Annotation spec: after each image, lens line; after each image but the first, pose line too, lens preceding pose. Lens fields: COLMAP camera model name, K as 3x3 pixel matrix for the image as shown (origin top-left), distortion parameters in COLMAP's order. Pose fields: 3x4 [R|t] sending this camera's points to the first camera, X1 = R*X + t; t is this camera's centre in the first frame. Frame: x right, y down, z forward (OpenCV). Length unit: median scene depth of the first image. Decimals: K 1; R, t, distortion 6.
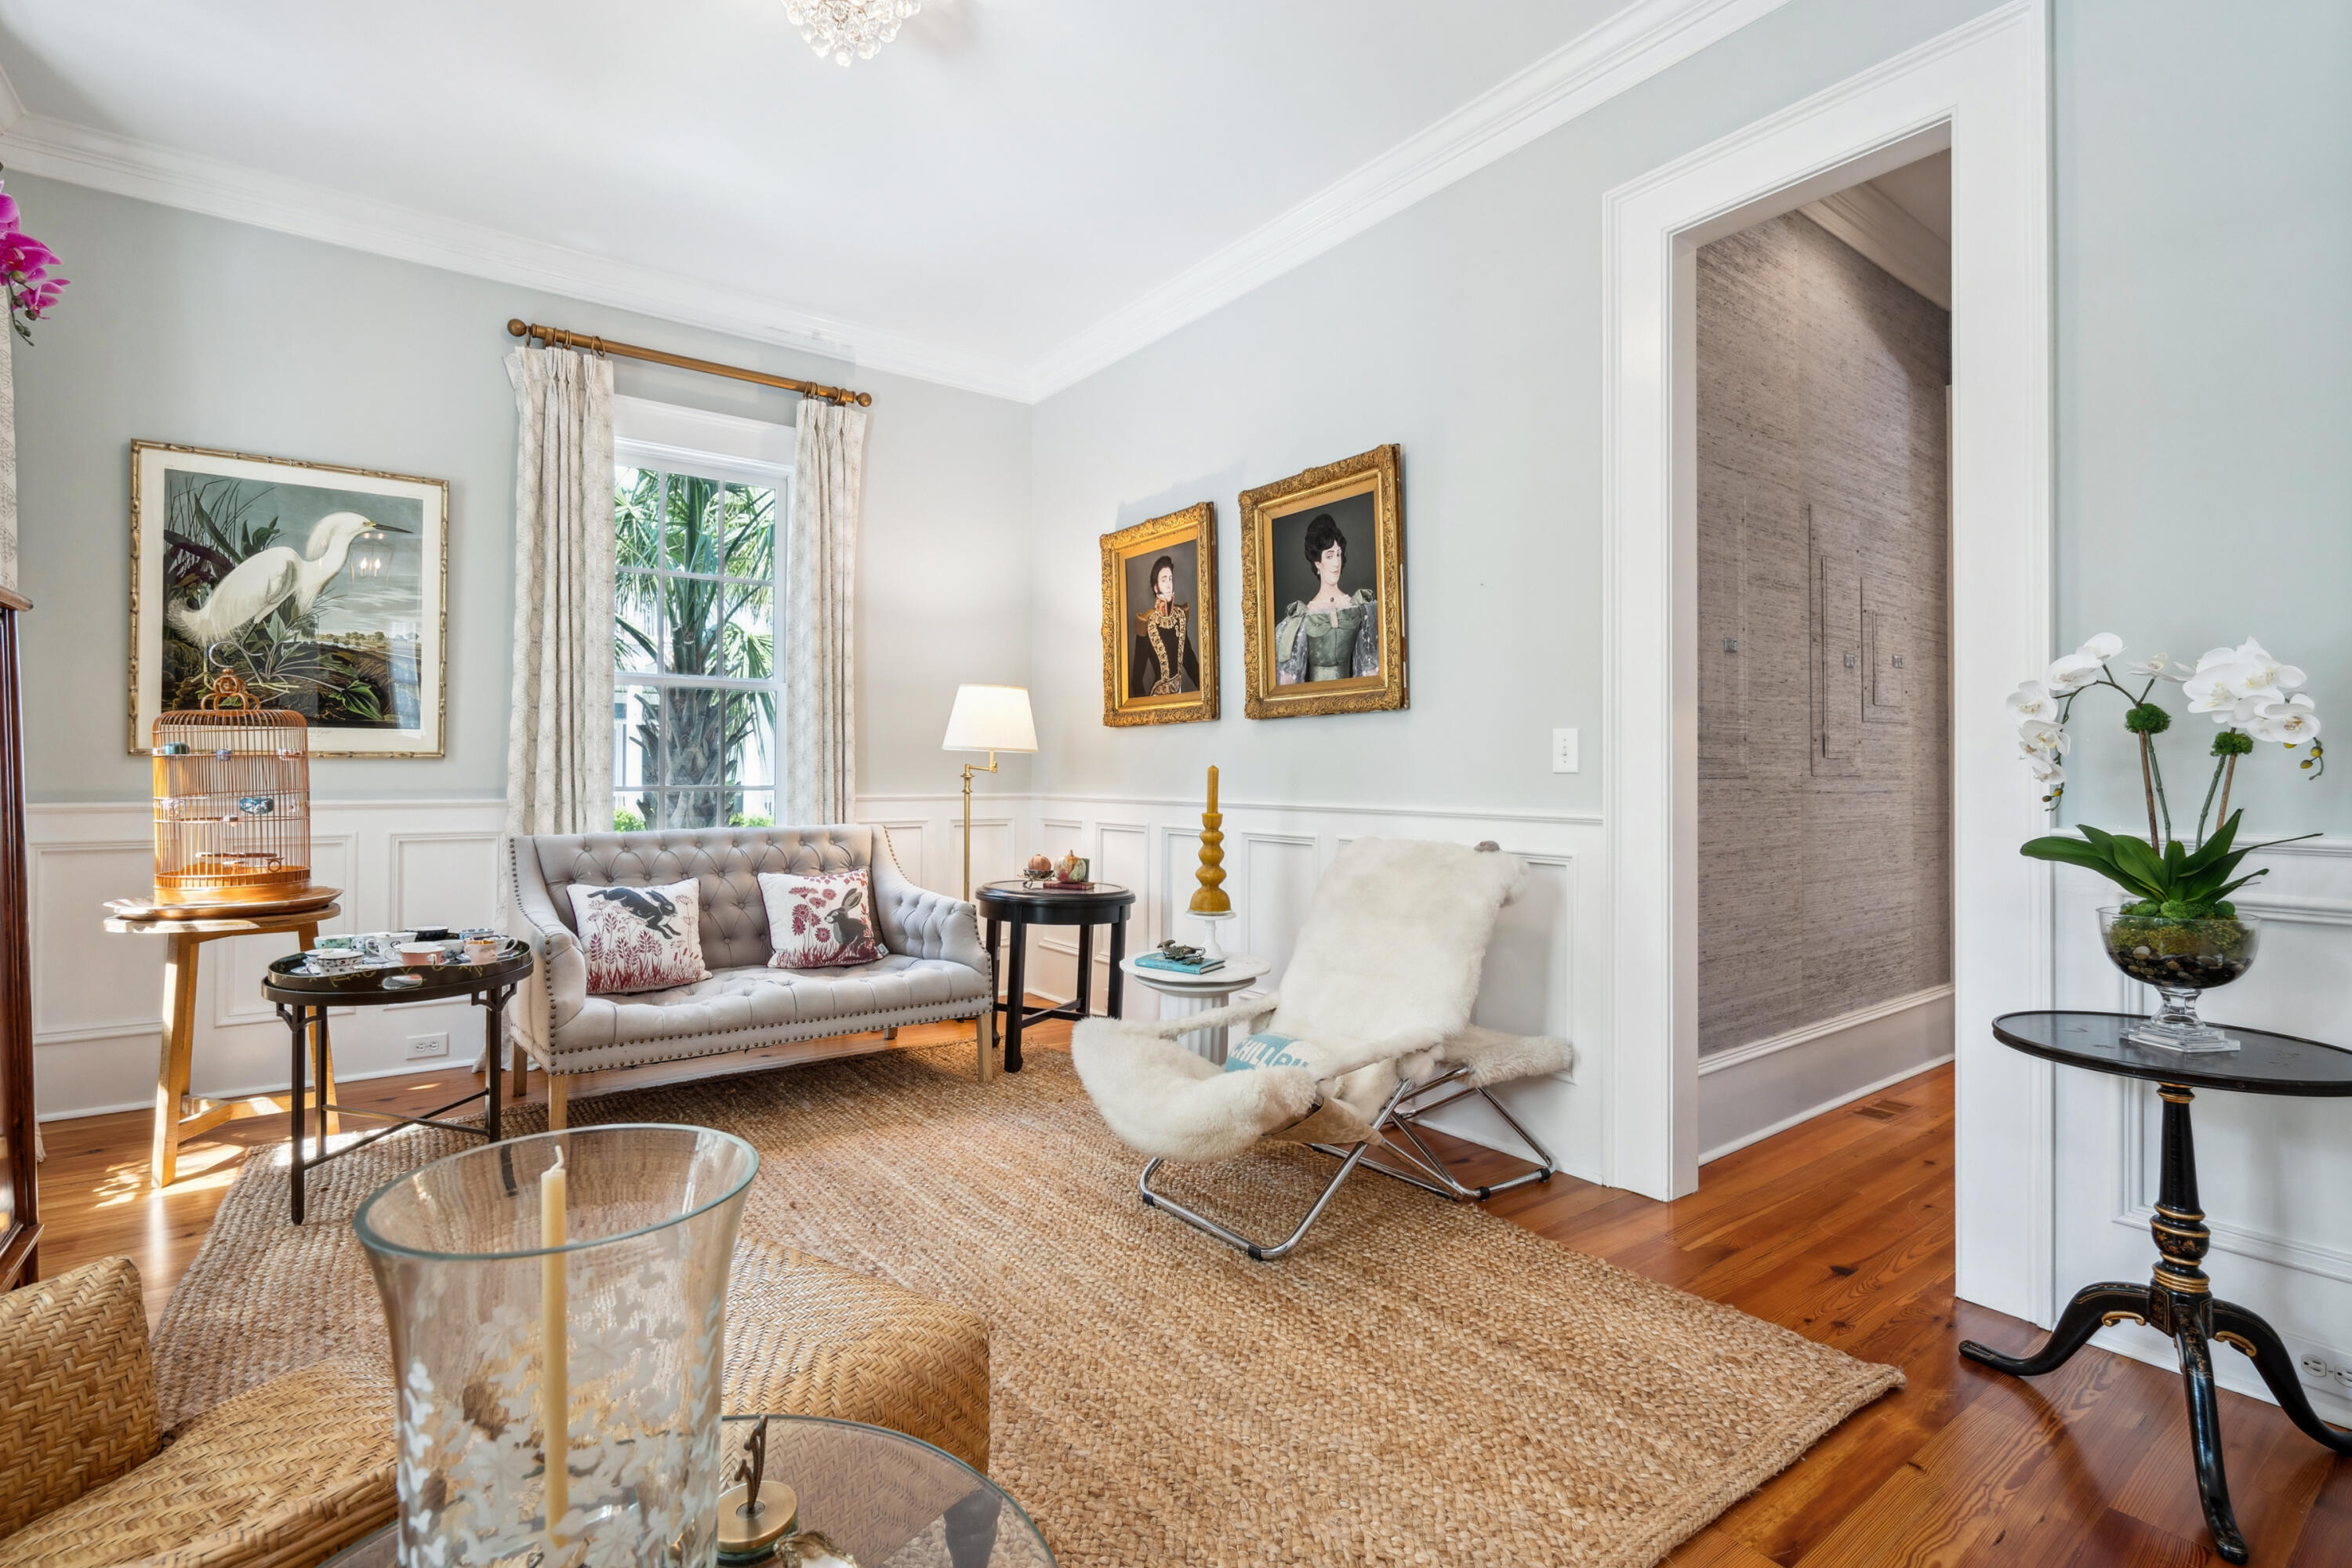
lens RADIAL K [[1089.5, 0, 1160.4], [0, 1089.5, 767.7], [0, 0, 1]] dist [0.000483, 0.000192]
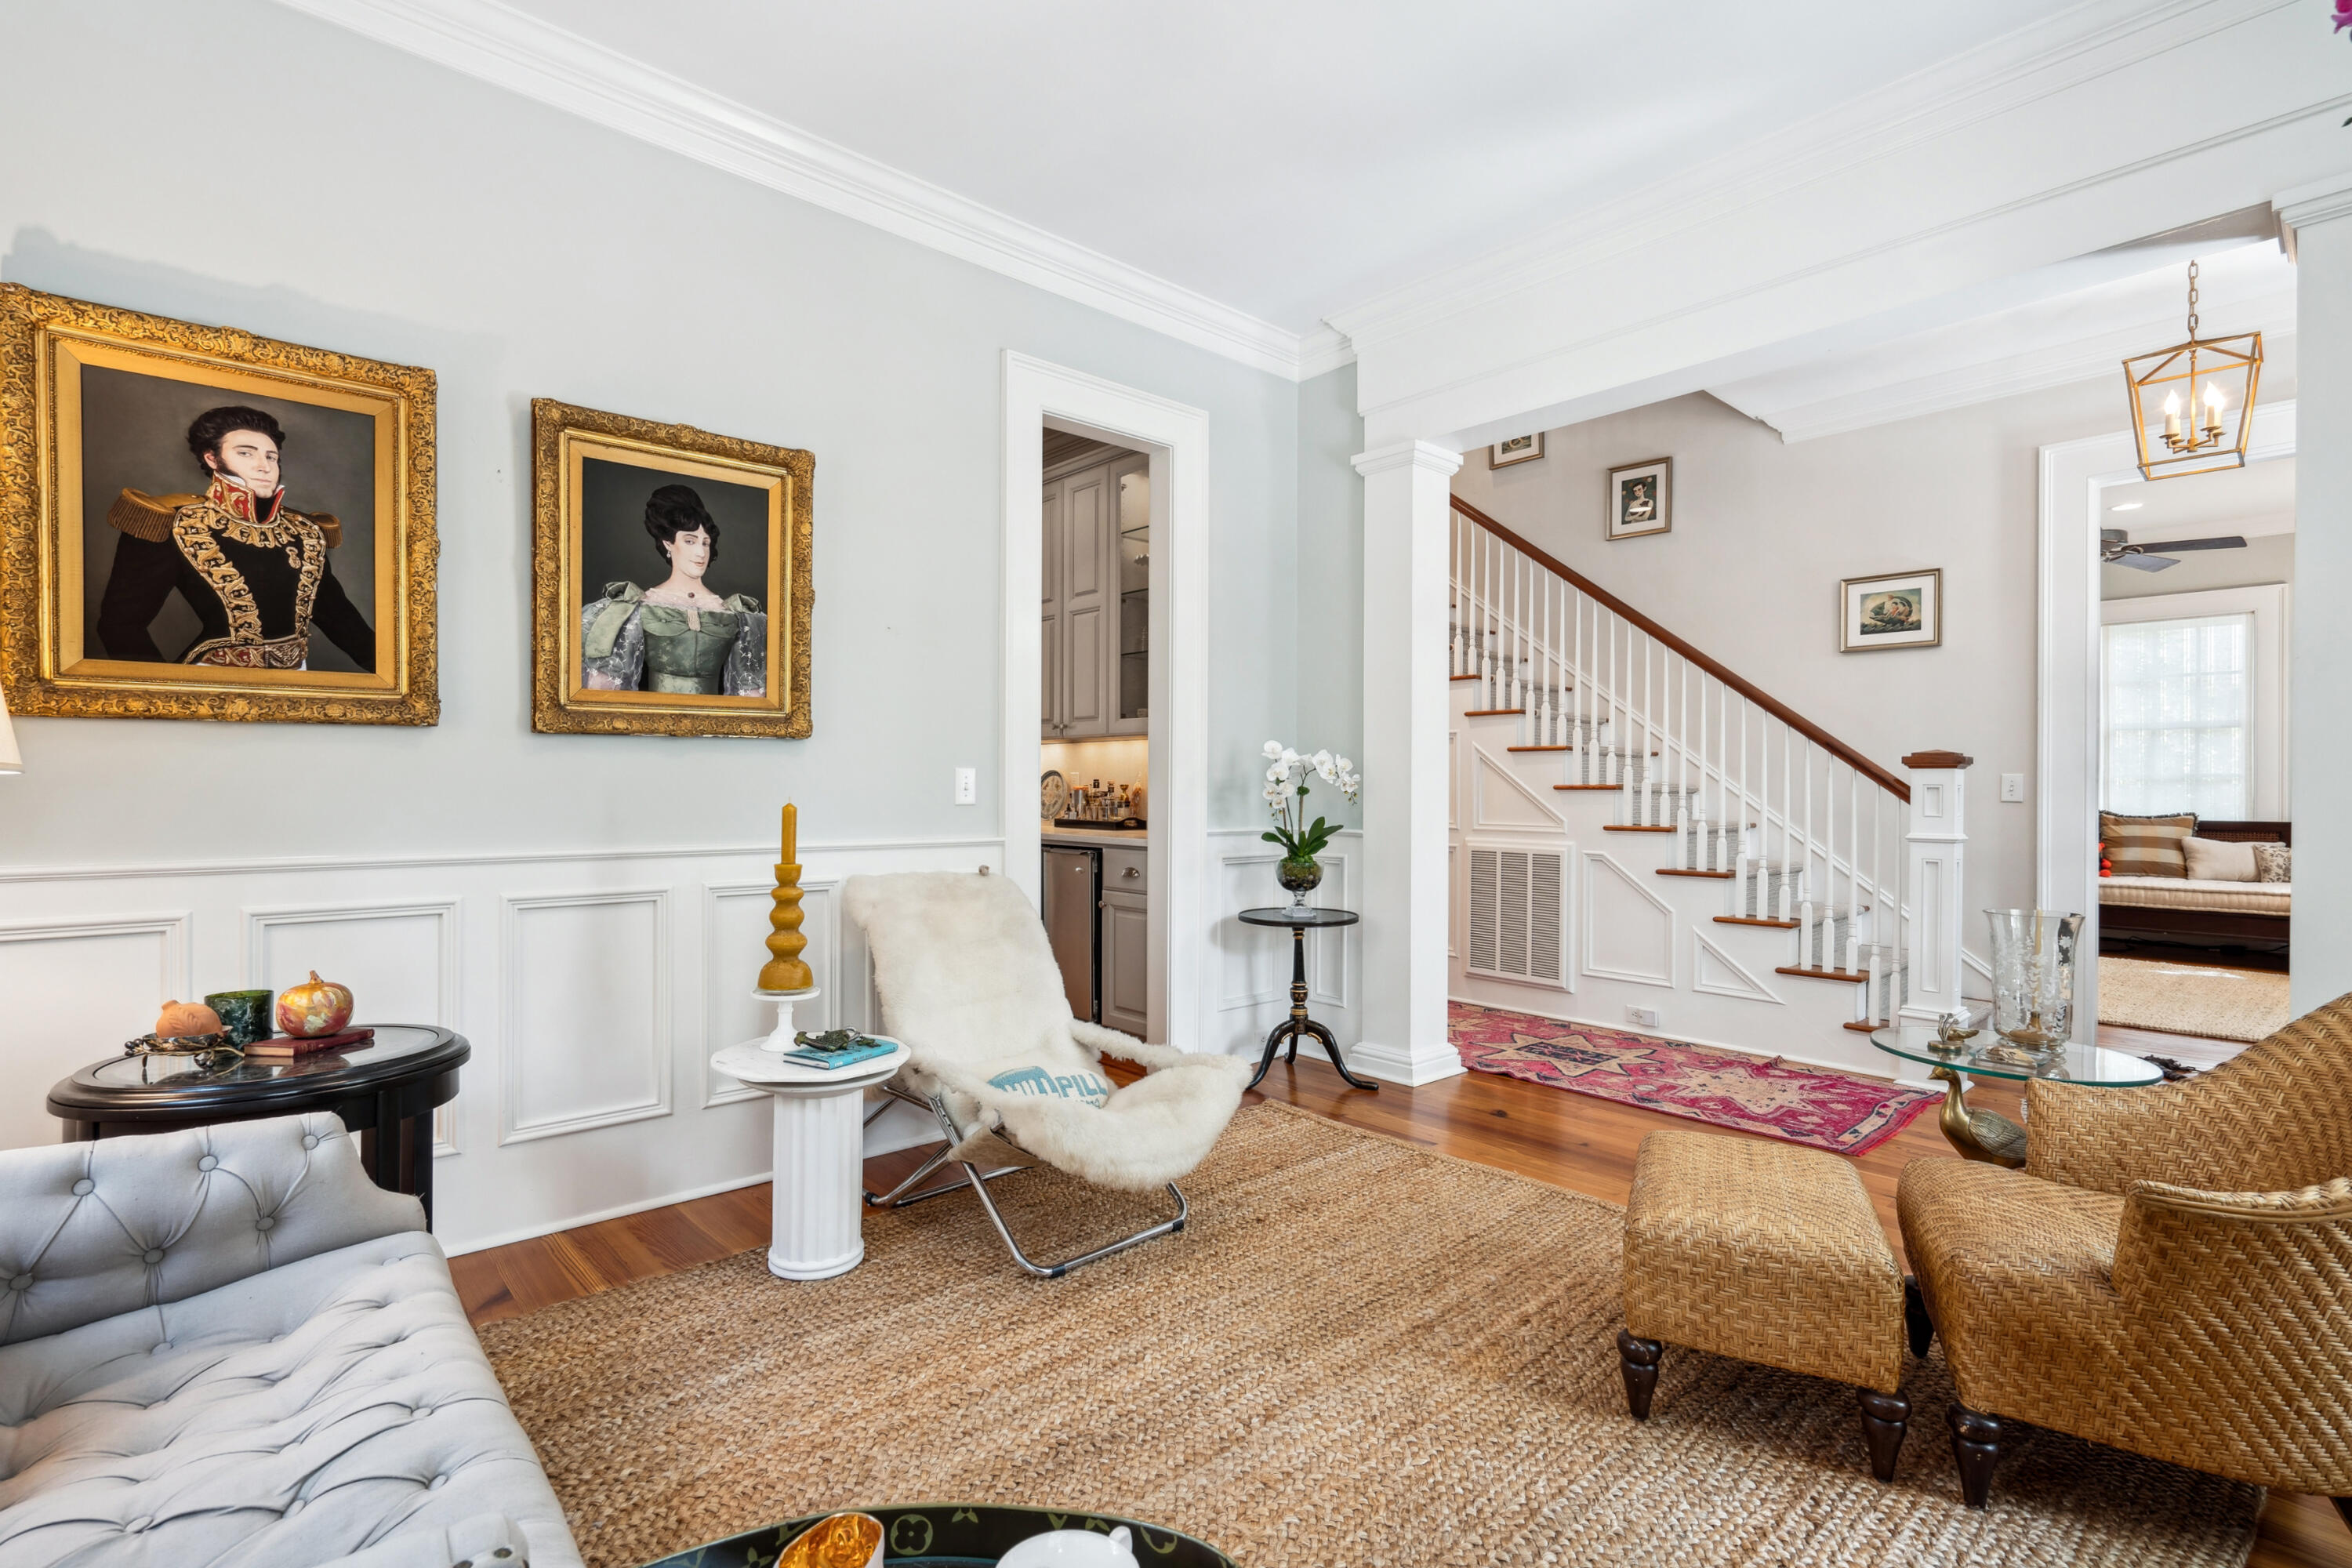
lens RADIAL K [[1089.5, 0, 1158.5], [0, 1089.5, 794.2], [0, 0, 1]] dist [0.000483, 0.000192]
pose [[-0.086783, -0.008017, 0.996195, -0.681150], [-0.005918, 0.999954, 0.007532, -0.014001], [-0.996210, -0.005242, -0.086826, 0.720764]]
